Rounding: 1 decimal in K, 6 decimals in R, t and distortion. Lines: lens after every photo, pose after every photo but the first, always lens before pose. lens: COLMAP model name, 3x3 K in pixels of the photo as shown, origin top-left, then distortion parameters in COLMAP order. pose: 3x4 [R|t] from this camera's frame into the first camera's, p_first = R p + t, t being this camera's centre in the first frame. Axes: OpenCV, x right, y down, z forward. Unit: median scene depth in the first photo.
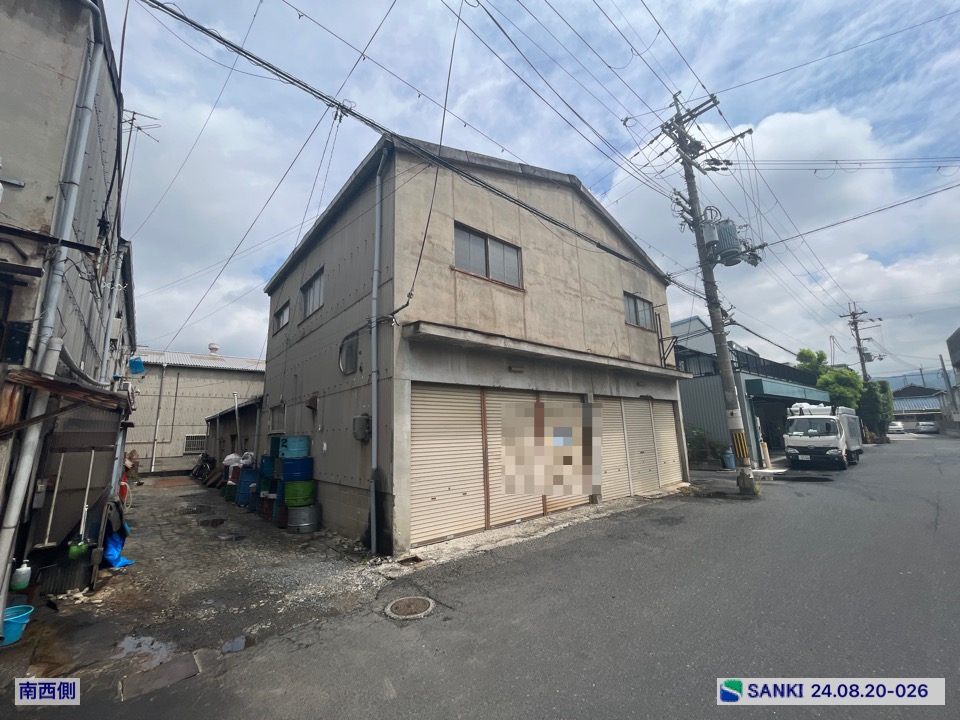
lens RADIAL K [[386.6, 0, 475.9], [0, 386.6, 361.5], [0, 0, 1]] dist [-0.003260, 0.000326]
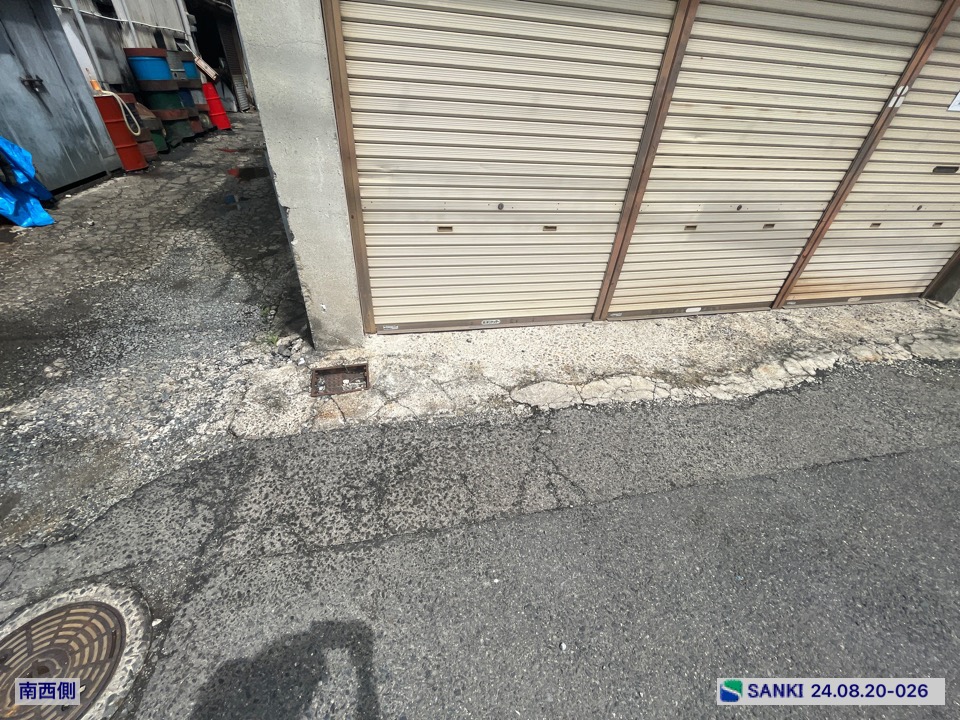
lens RADIAL K [[386.6, 0, 477.3], [0, 386.6, 362.3], [0, 0, 1]] dist [-0.003260, 0.000326]
pose [[0.879292, 0.343179, -0.330264, 0.052405], [0.005129, 0.686555, 0.727060, 0.128755], [0.476255, -0.640992, 0.601922, 0.509163]]
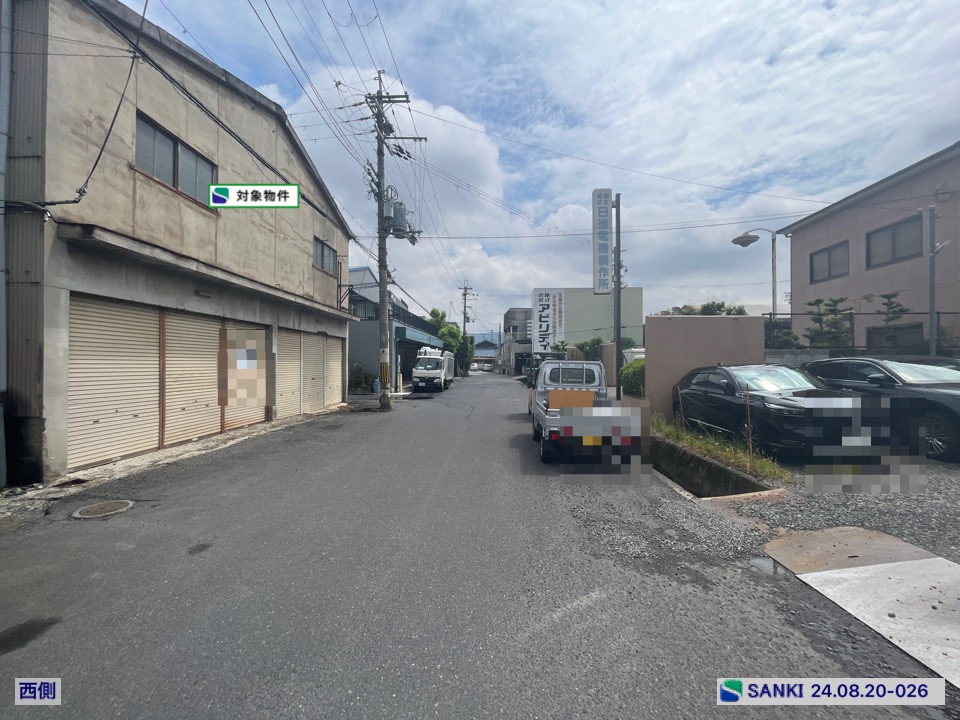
lens RADIAL K [[386.6, 0, 477.1], [0, 386.6, 361.7], [0, 0, 1]] dist [-0.003260, 0.000326]
pose [[0.679080, 0.039361, 0.733008, -0.121279], [-0.164599, 0.981299, 0.099796, -0.020659], [-0.715372, -0.188422, 0.672860, -0.177752]]
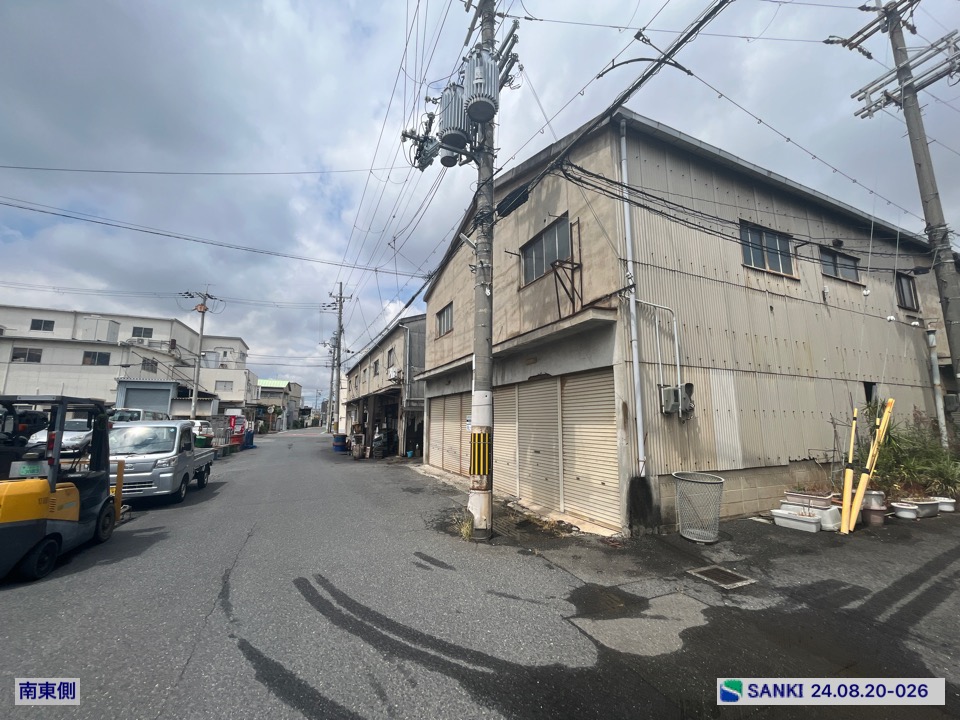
lens RADIAL K [[386.6, 0, 476.6], [0, 386.6, 360.7], [0, 0, 1]] dist [-0.003260, 0.000326]
pose [[-0.277271, -0.117698, -0.953555, 1.455939], [0.184805, 0.967403, -0.173144, 0.209272], [0.942851, -0.224229, -0.246482, 1.351791]]
